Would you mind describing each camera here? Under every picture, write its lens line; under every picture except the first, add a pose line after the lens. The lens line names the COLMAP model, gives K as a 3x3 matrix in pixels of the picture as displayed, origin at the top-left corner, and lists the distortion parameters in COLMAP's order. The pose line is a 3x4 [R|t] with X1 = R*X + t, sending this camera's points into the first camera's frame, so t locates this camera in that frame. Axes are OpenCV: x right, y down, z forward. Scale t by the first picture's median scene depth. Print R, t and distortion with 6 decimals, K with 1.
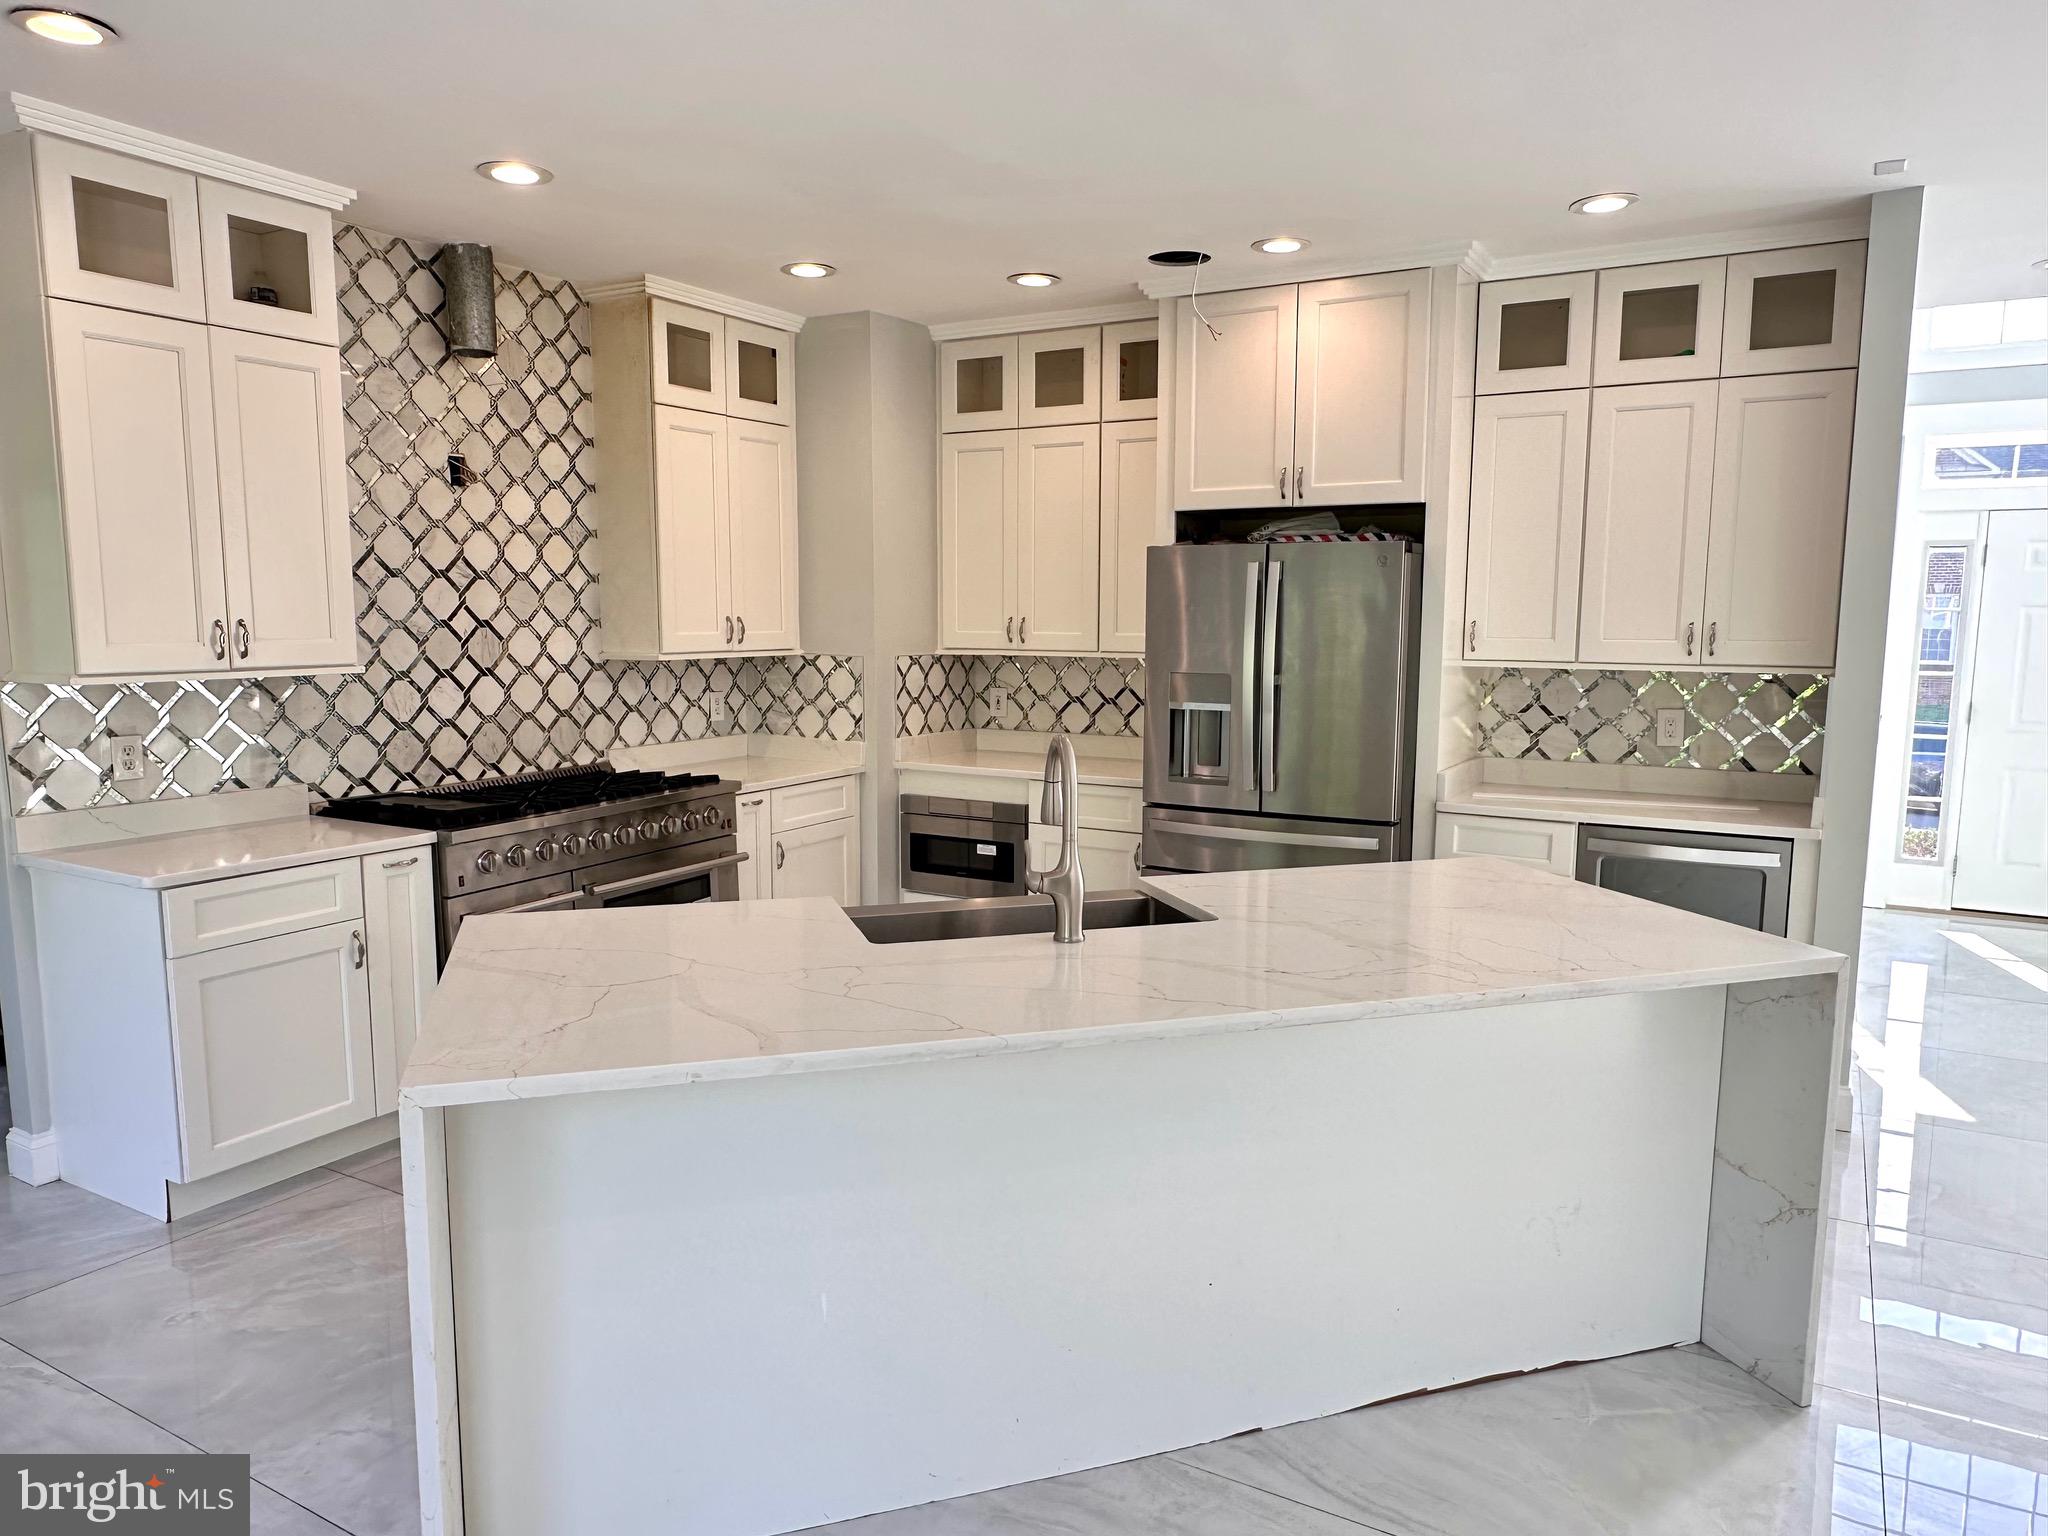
lens RADIAL K [[1358.7, 0, 1027.4], [0, 1358.7, 784.1], [0, 0, 1]] dist [0.018428, 0.000365]
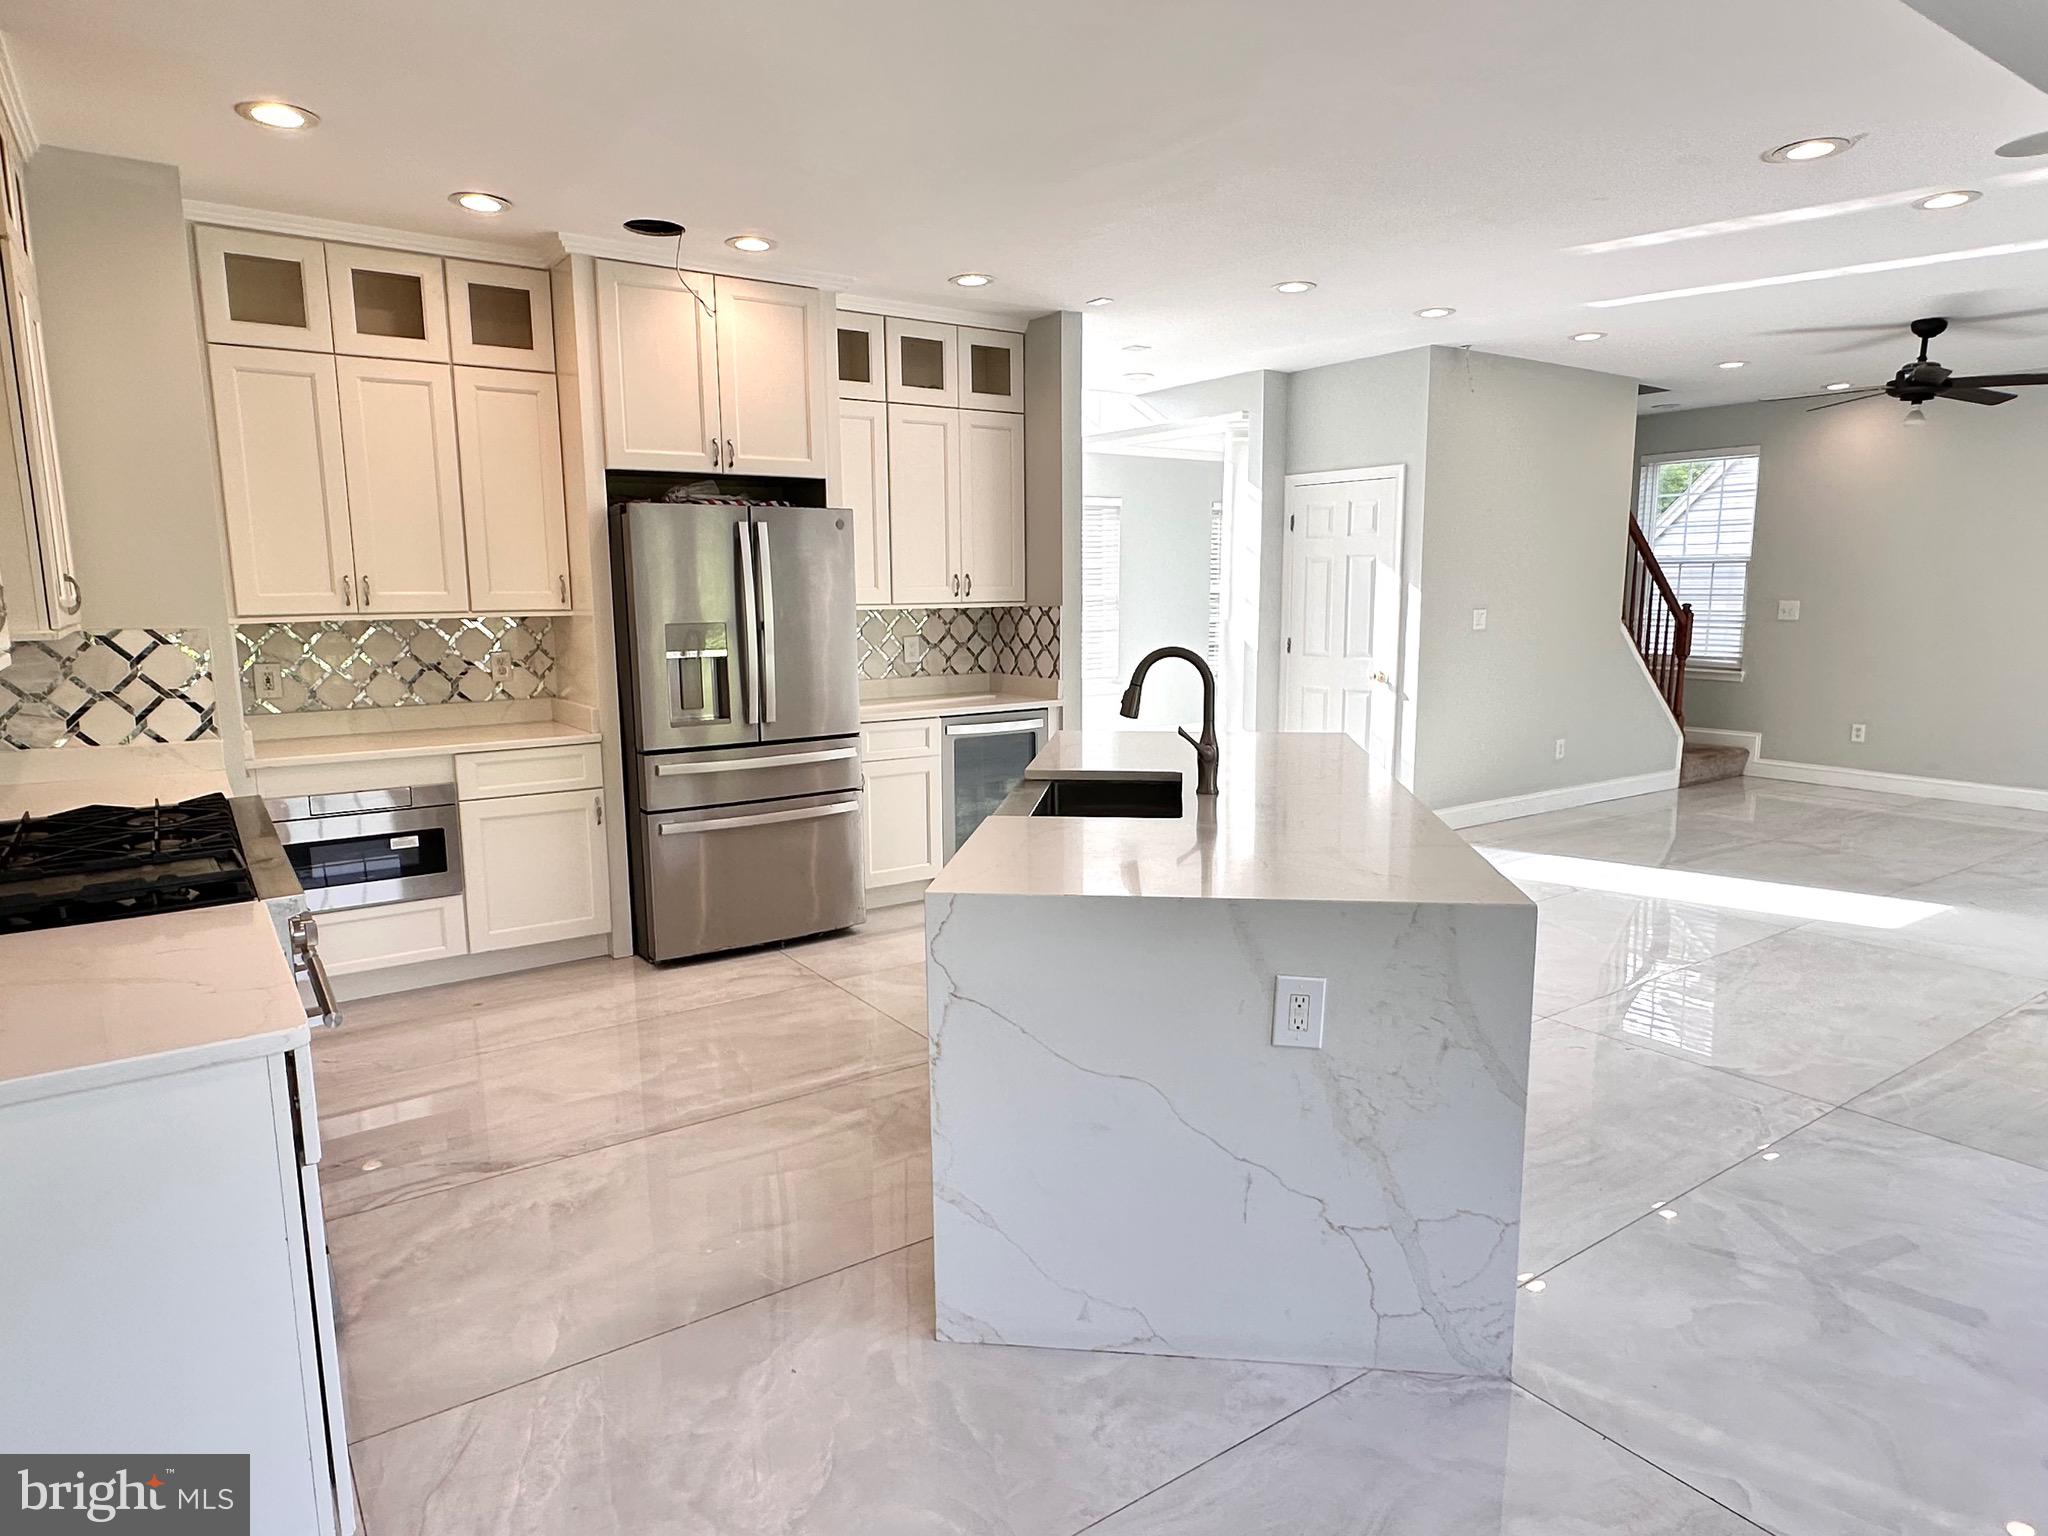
lens RADIAL K [[1236.2, 0, 1021.8], [0, 1236.2, 751.5], [0, 0, 1]] dist [-0.003311, 0.001719]
pose [[0.426161, -0.137259, 0.894174, -0.575260], [0.117939, 0.988416, 0.095516, -0.039040], [-0.896926, 0.064753, 0.437413, 0.301240]]
